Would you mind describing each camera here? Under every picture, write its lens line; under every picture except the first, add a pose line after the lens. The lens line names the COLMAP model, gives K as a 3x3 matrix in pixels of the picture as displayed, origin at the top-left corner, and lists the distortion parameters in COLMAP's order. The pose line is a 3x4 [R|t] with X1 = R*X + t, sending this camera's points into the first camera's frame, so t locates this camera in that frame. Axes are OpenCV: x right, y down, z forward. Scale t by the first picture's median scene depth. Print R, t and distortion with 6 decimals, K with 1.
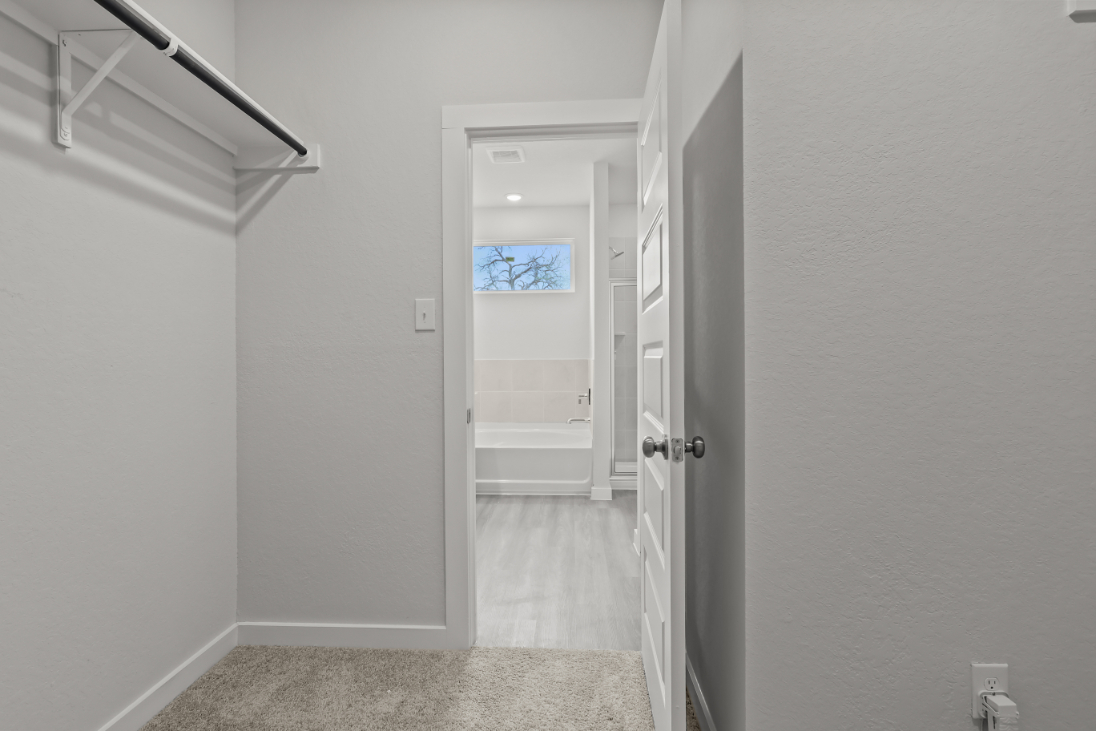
lens RADIAL K [[510.2, 0, 548.0], [0, 510.2, 365.5], [0, 0, 1]] dist [0.000356, 0.000377]
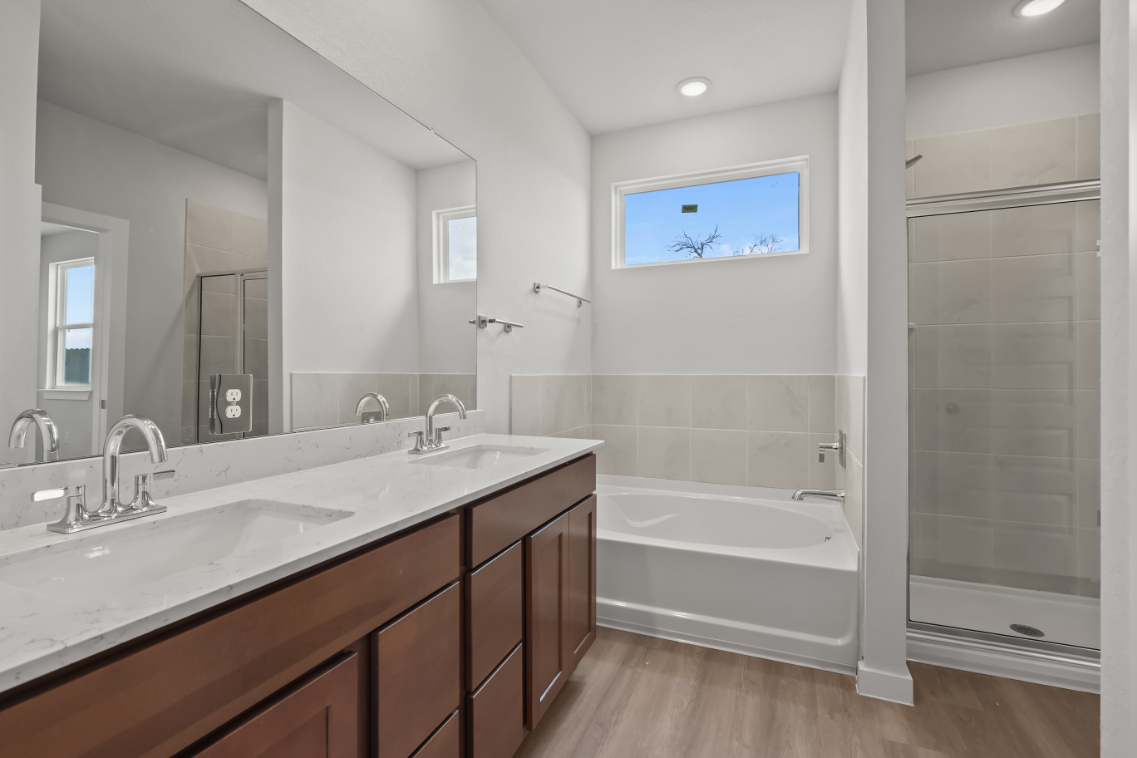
lens RADIAL K [[529.3, 0, 568.5], [0, 529.3, 379.0], [0, 0, 1]] dist [0.000356, 0.000377]
pose [[0.942080, 0.003397, -0.335371, 0.001756], [-0.004219, 0.999990, -0.001721, -0.006039], [0.335362, 0.003036, 0.942084, 0.471208]]
